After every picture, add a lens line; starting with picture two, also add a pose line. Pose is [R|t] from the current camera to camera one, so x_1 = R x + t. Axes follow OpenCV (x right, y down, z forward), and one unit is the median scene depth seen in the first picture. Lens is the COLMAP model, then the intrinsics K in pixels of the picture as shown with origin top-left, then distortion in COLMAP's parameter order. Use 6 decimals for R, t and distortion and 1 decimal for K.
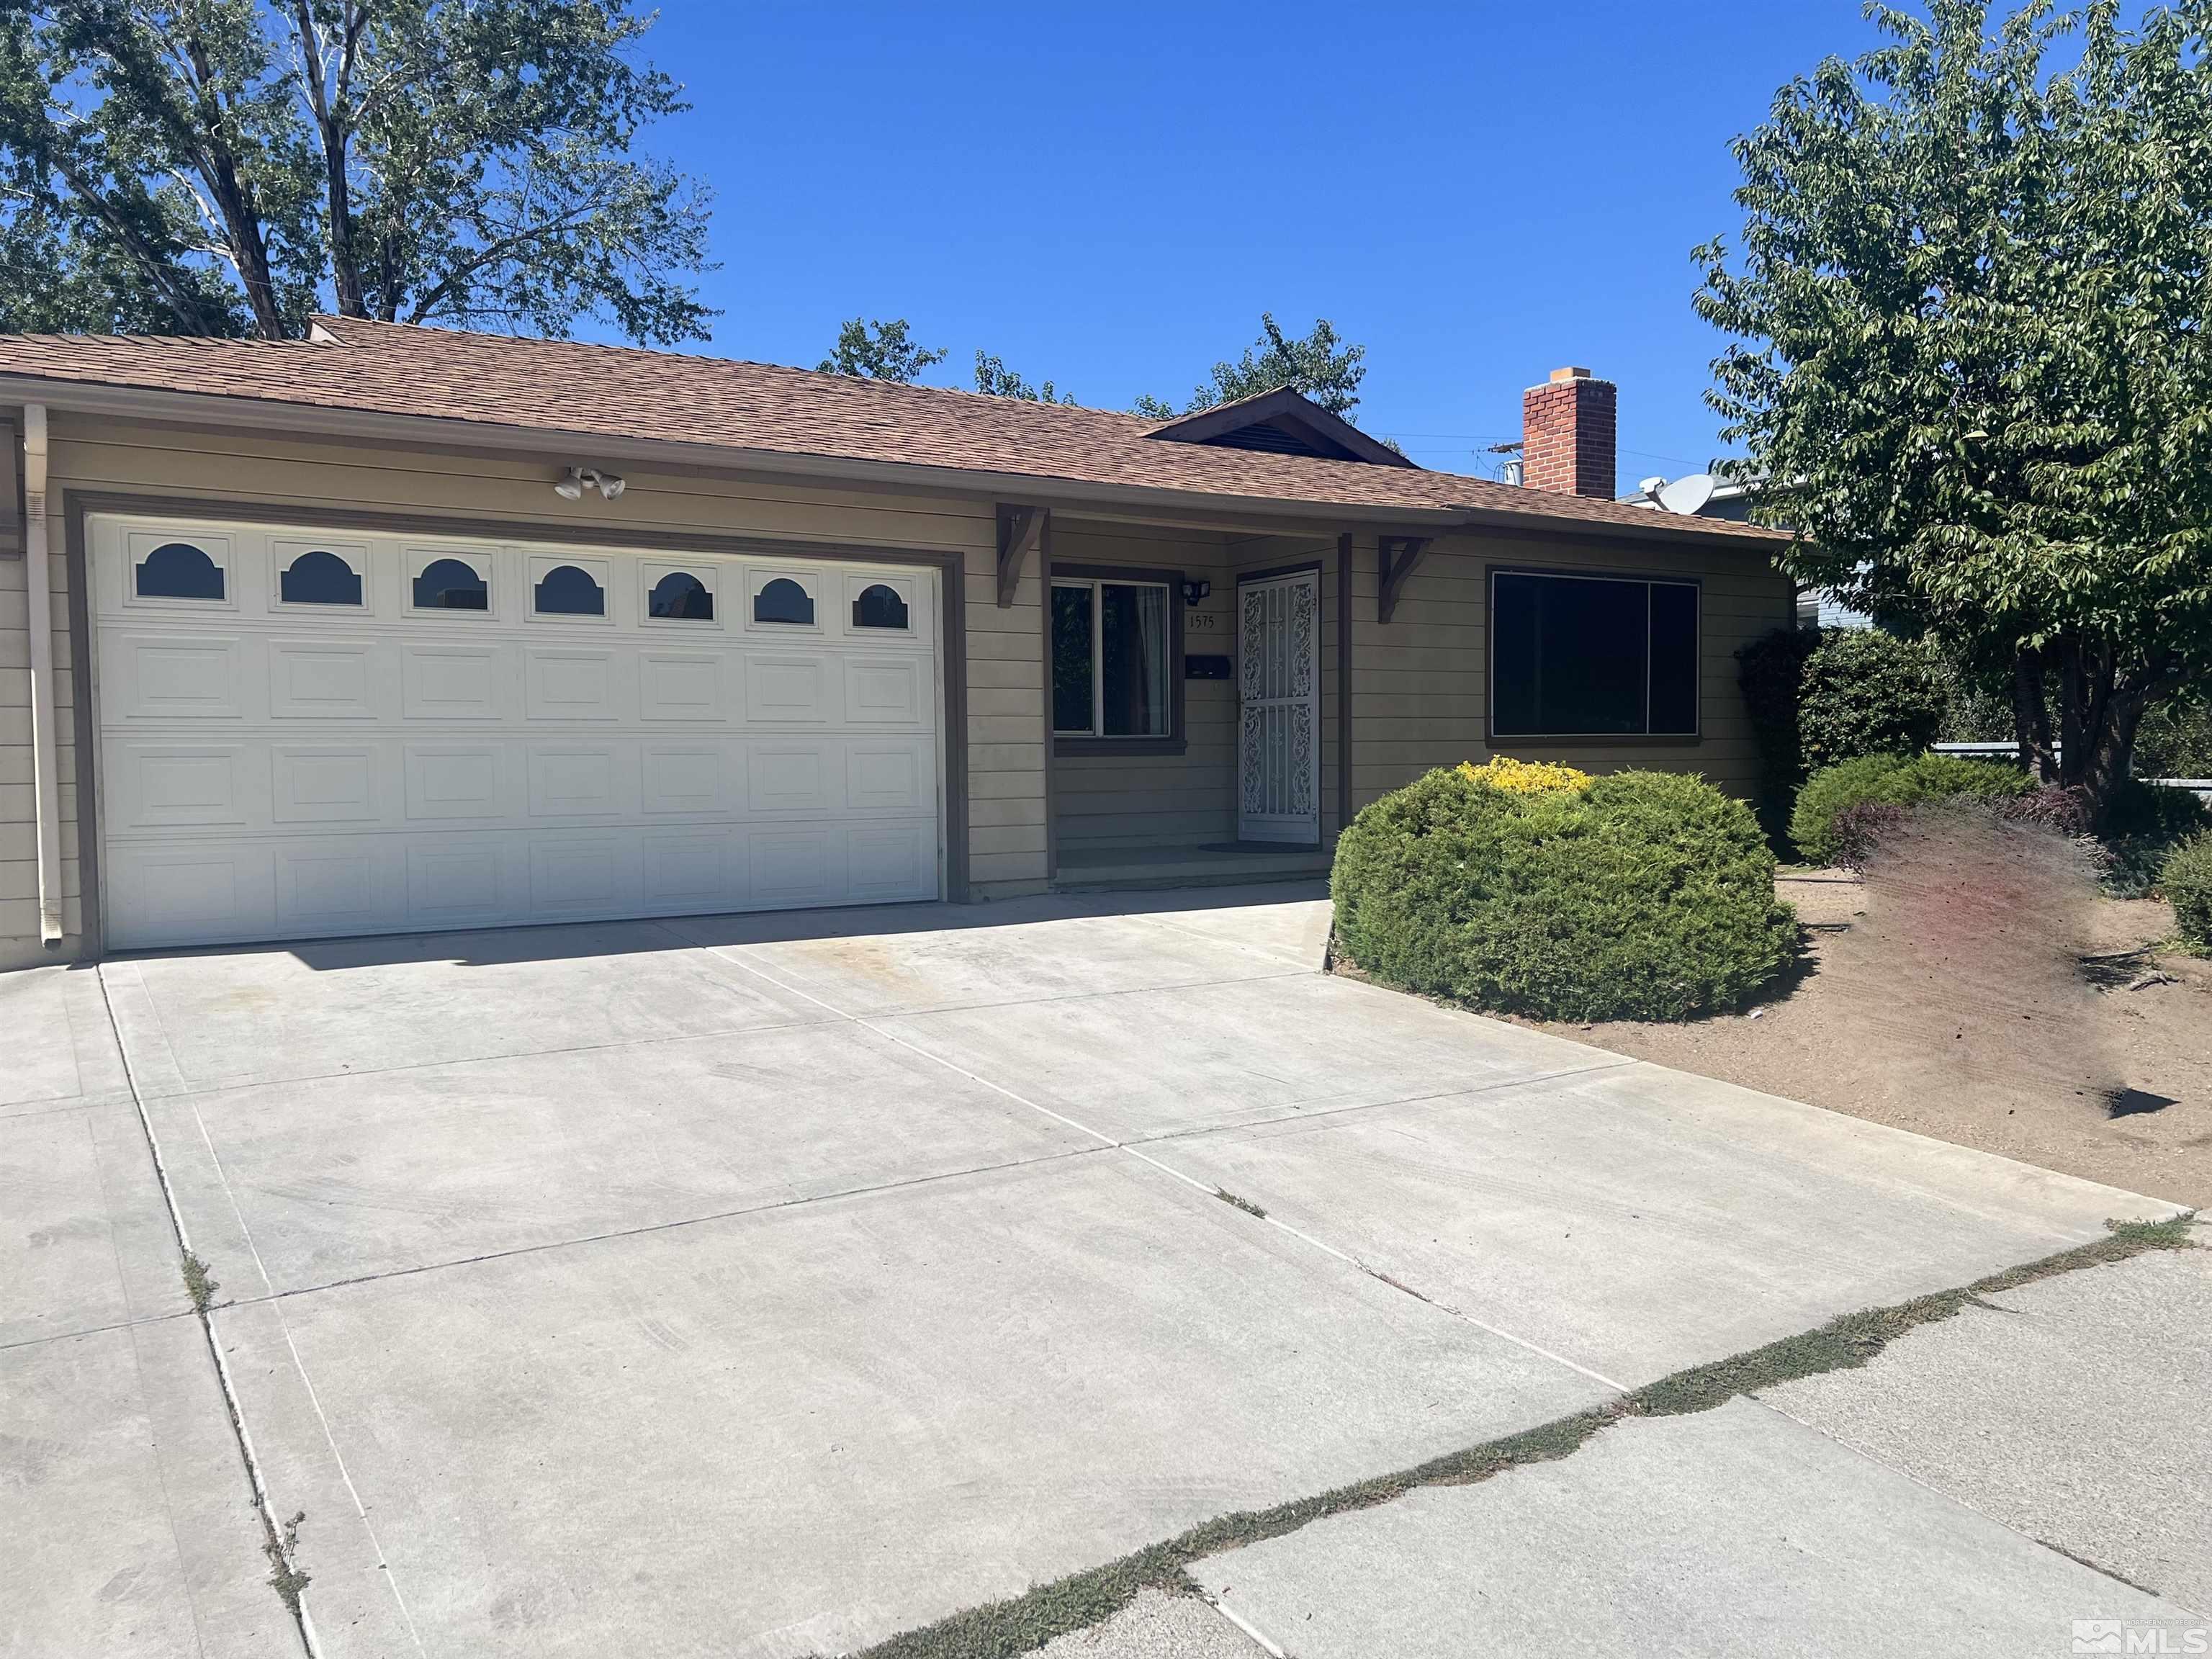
lens RADIAL K [[1651.4, 0, 1106.0], [0, 1651.4, 829.5], [0, 0, 1]] dist [0.056618, -0.060428]
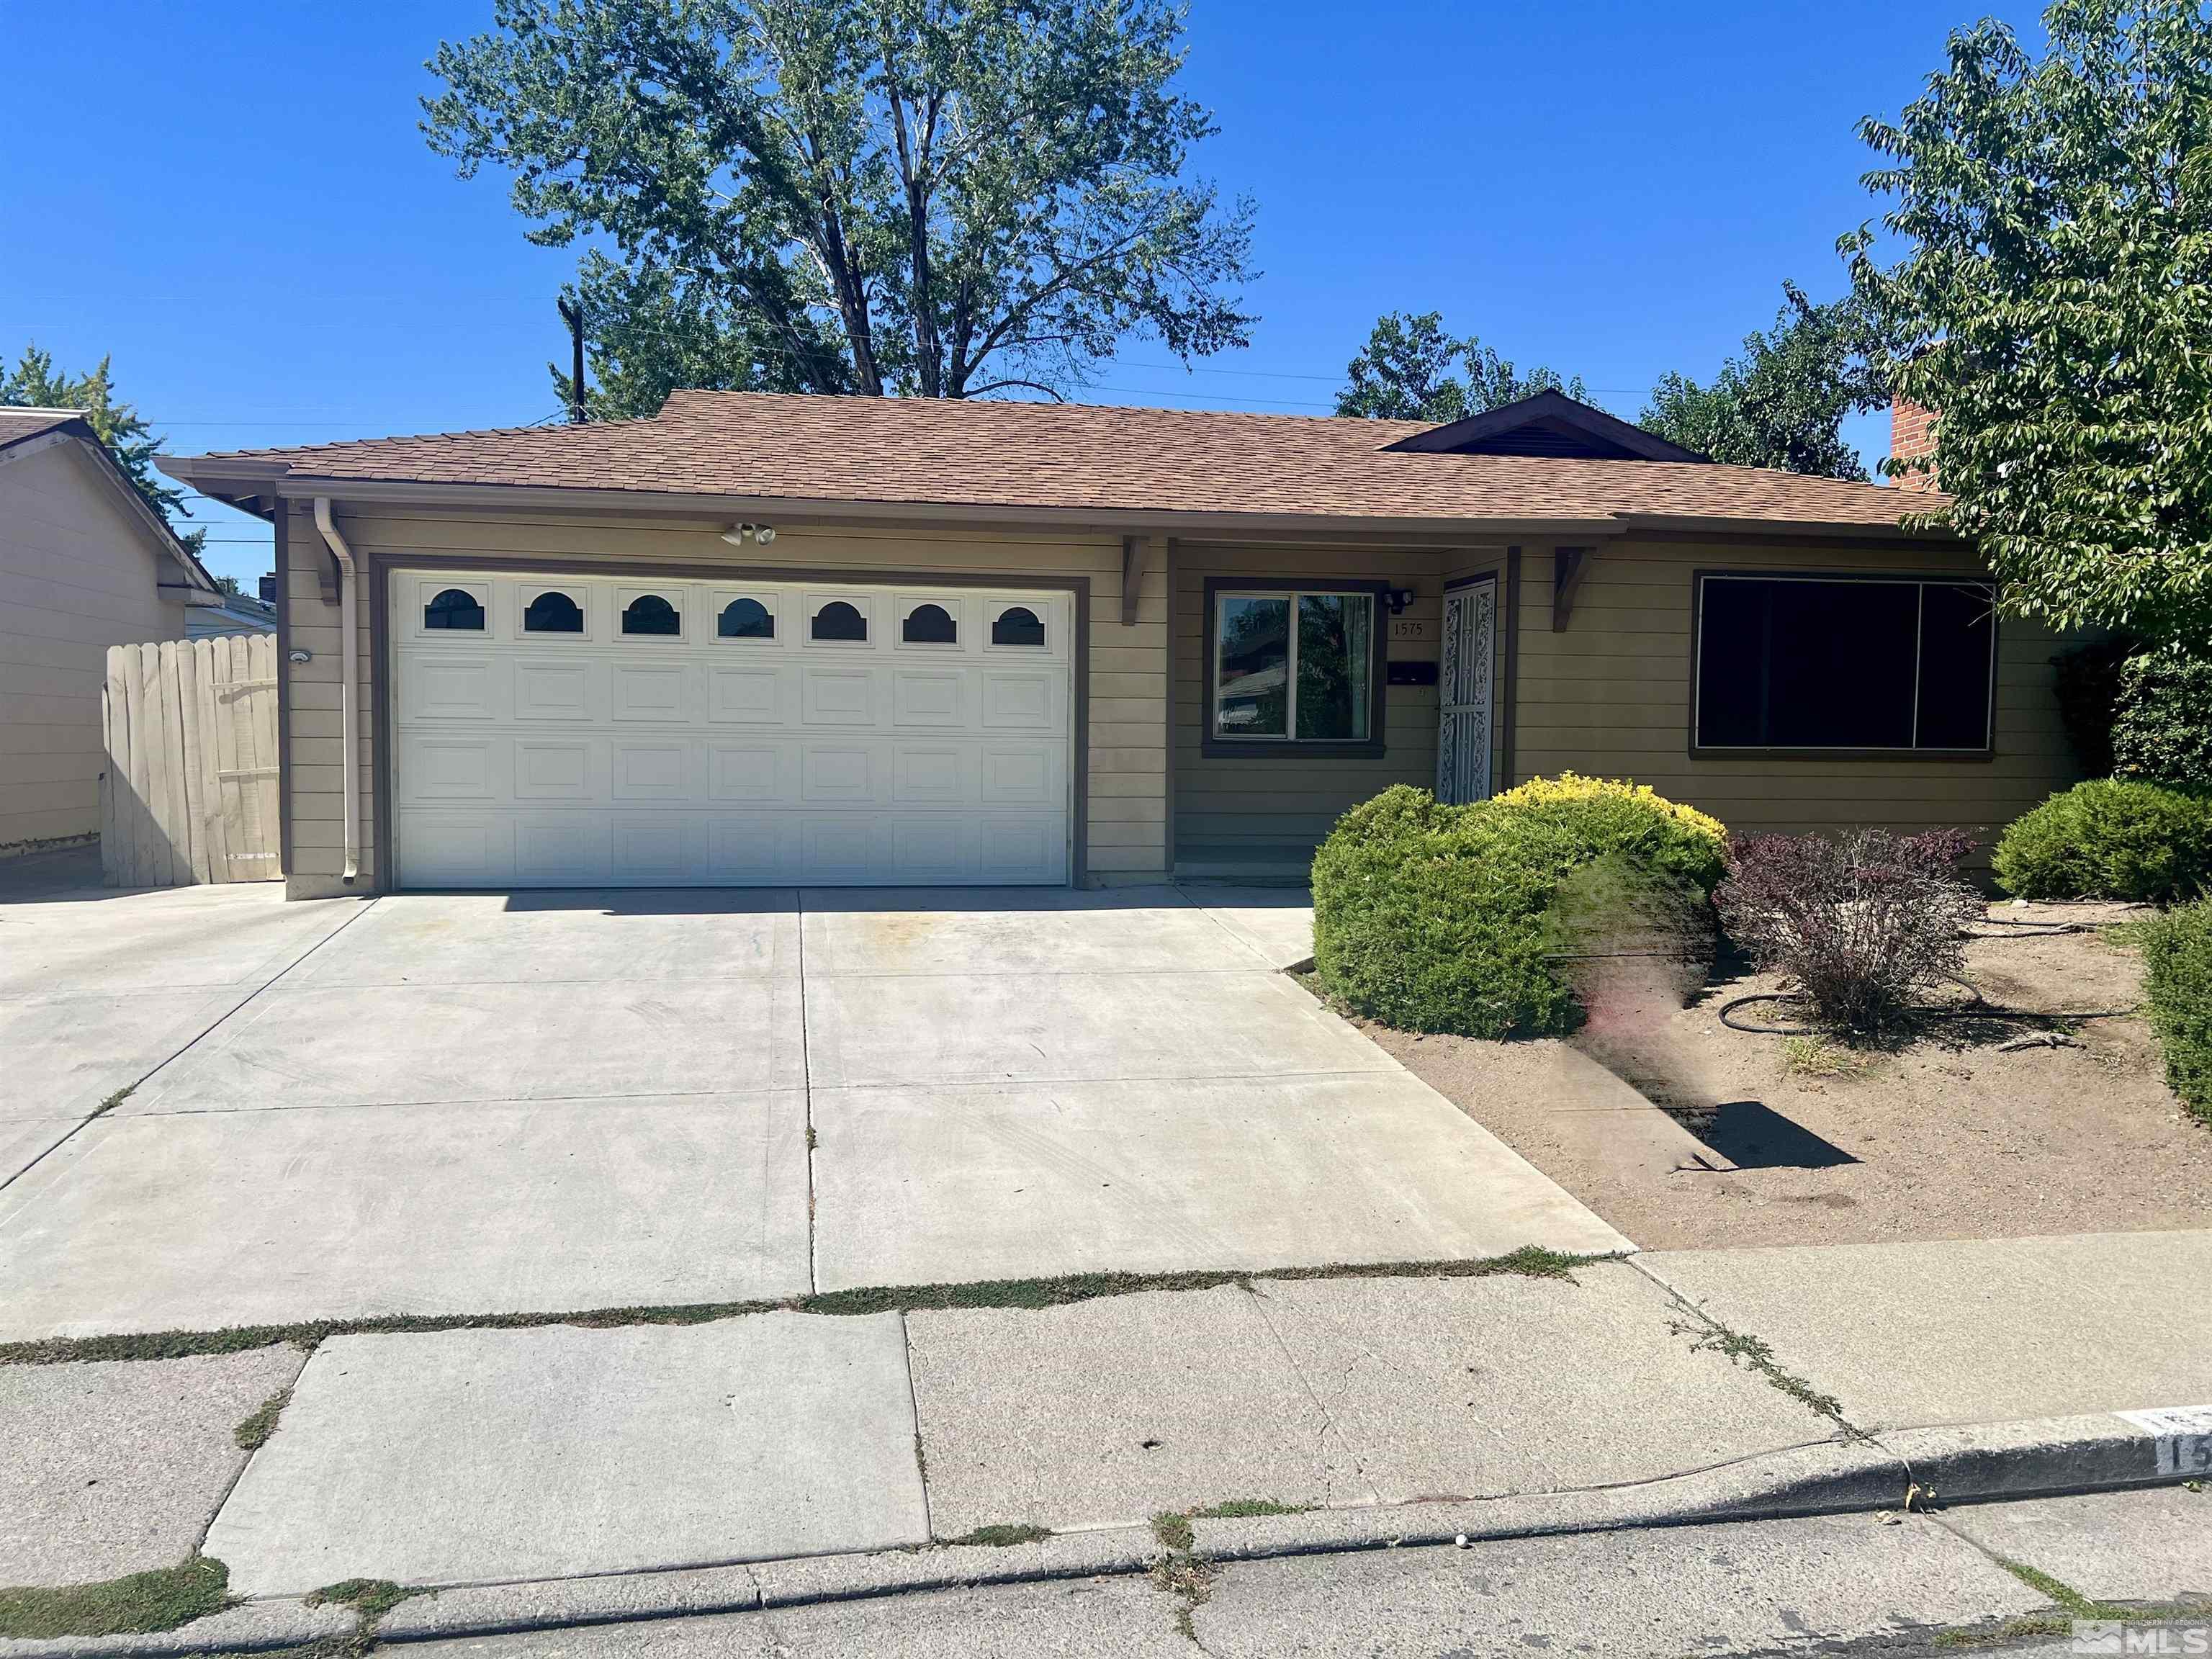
lens RADIAL K [[1651.4, 0, 1106.0], [0, 1651.4, 829.5], [0, 0, 1]] dist [0.056618, -0.060428]
pose [[0.921862, 0.041779, -0.385260, 0.303310], [-0.037179, 0.999121, 0.019385, -0.015234], [0.385731, -0.003547, 0.922604, -0.025022]]
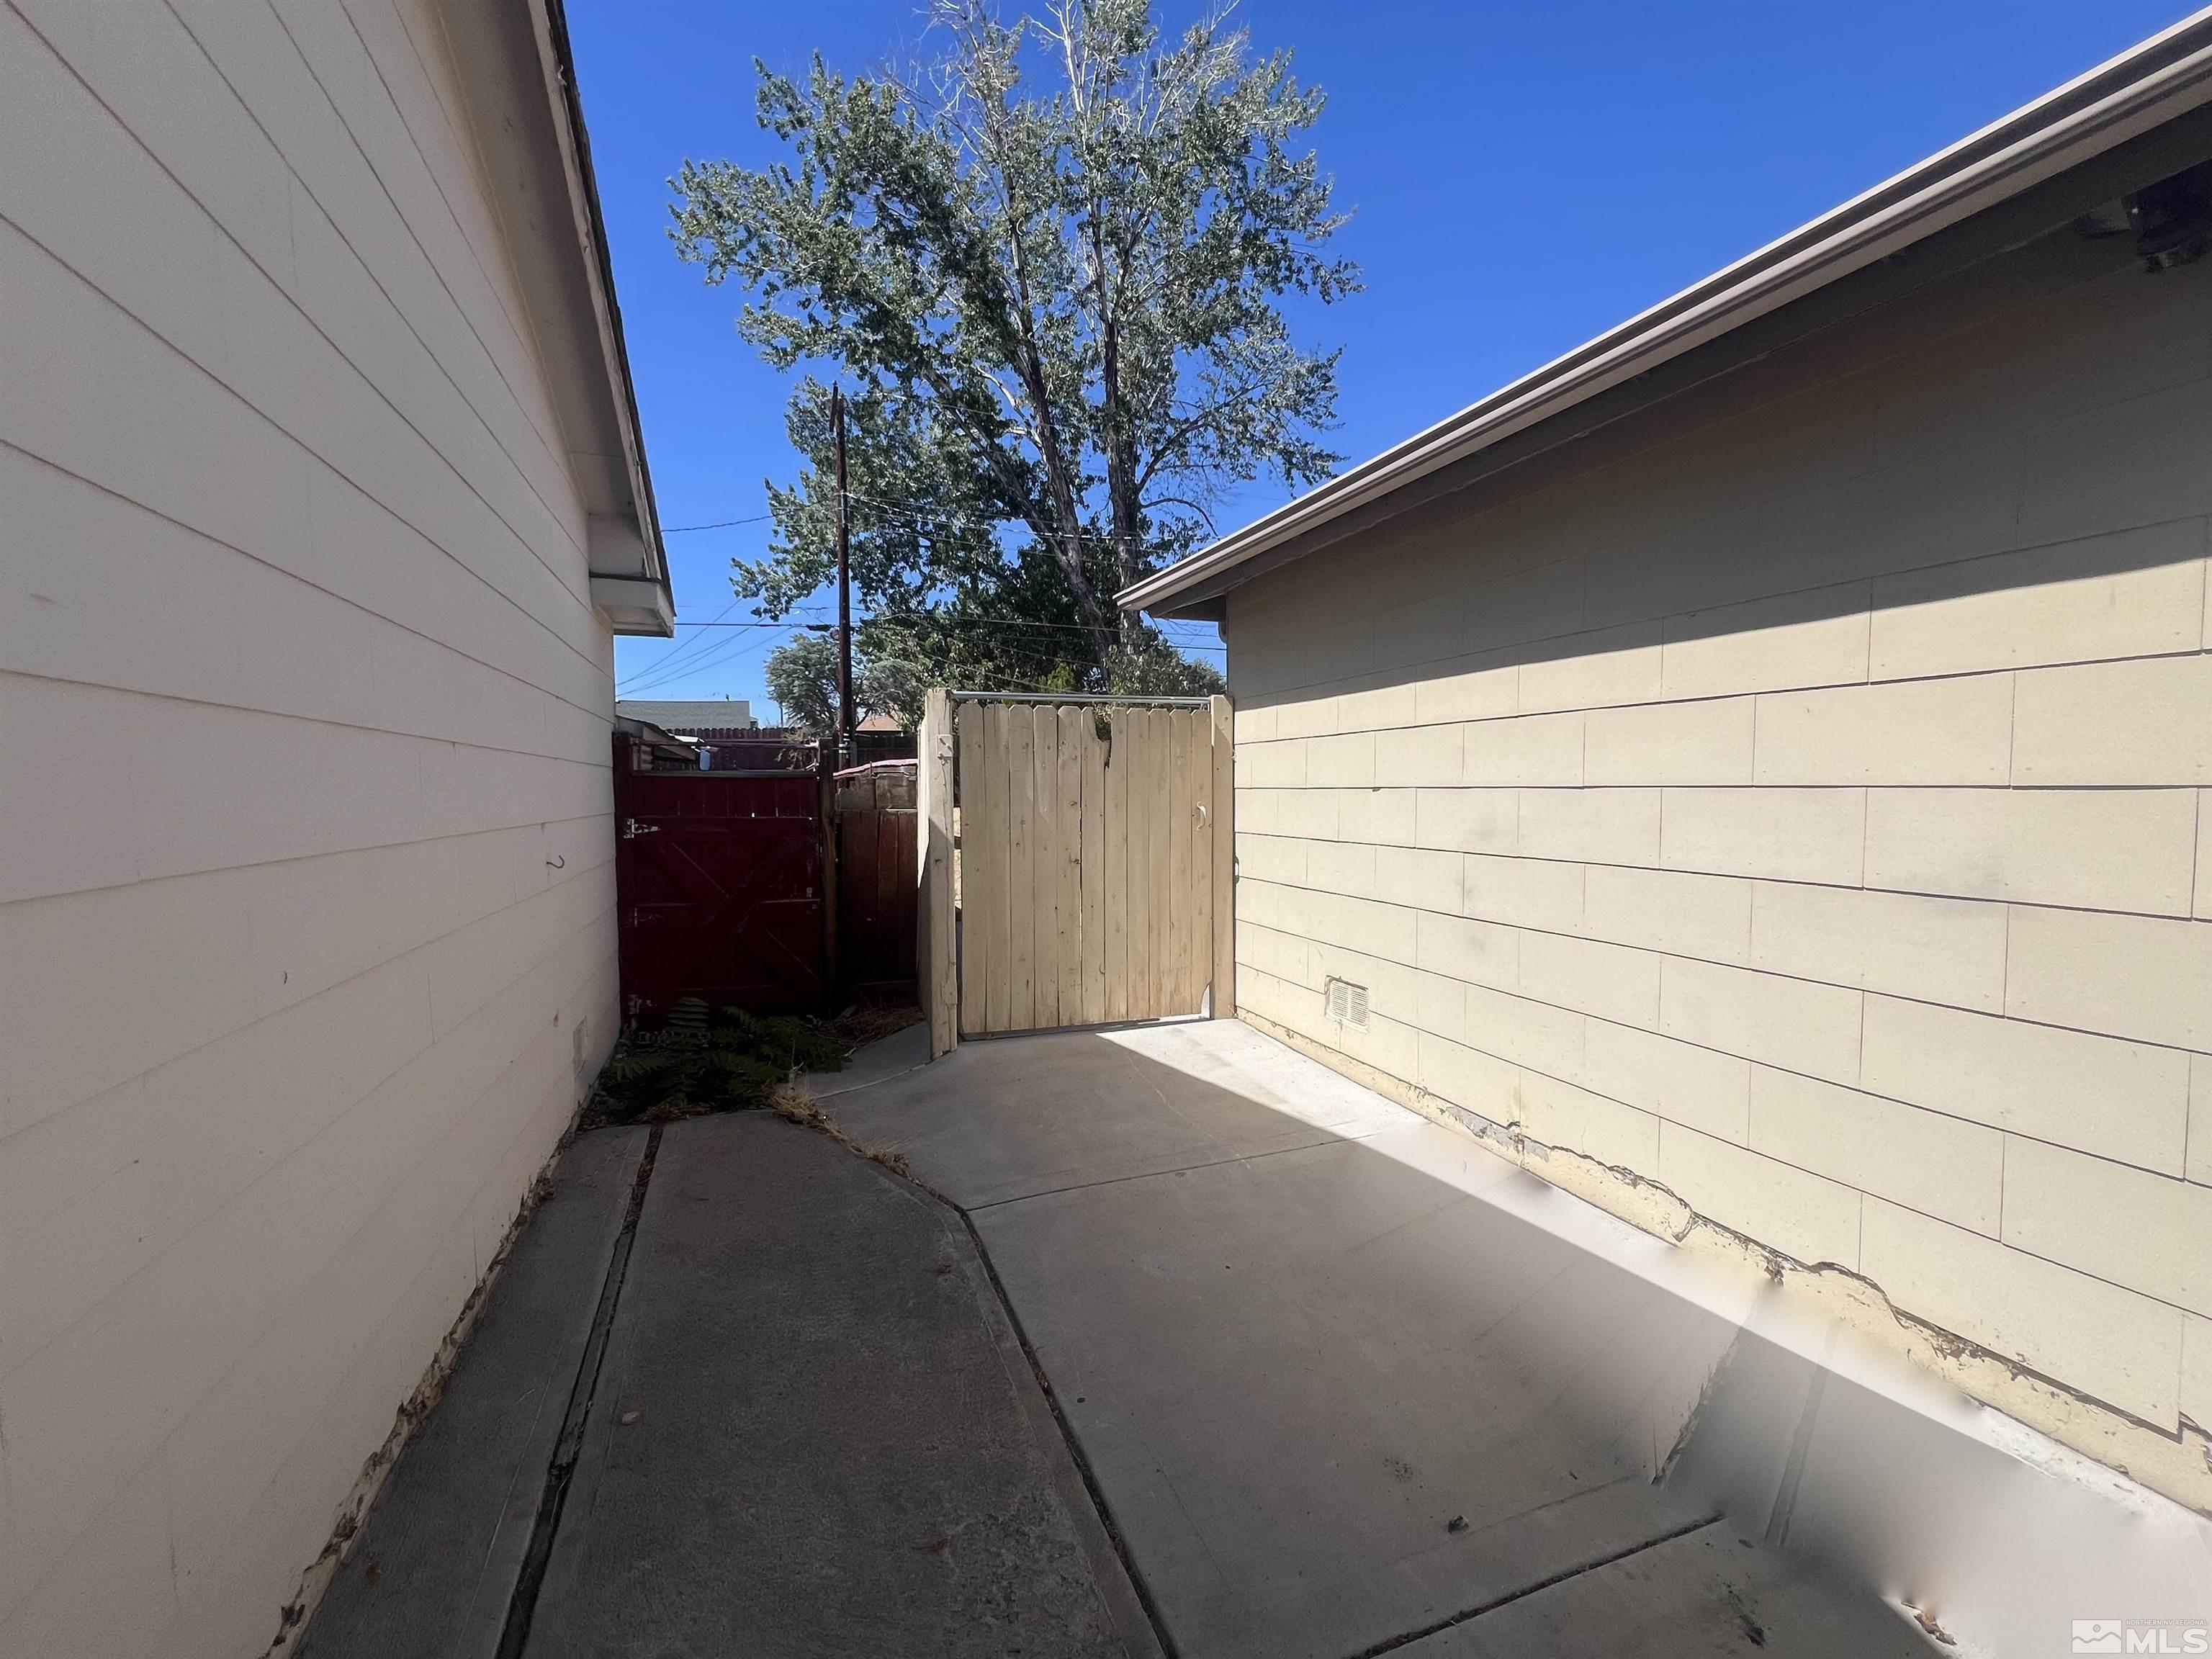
lens RADIAL K [[988.1, 0, 1106.0], [0, 988.1, 829.5], [0, 0, 1]] dist [0.021259, 0.000021]
pose [[0.968409, 0.014293, -0.248958, -0.673635], [-0.015026, 0.999887, -0.001041, -0.044106], [0.248914, 0.004749, 0.968514, 0.596344]]
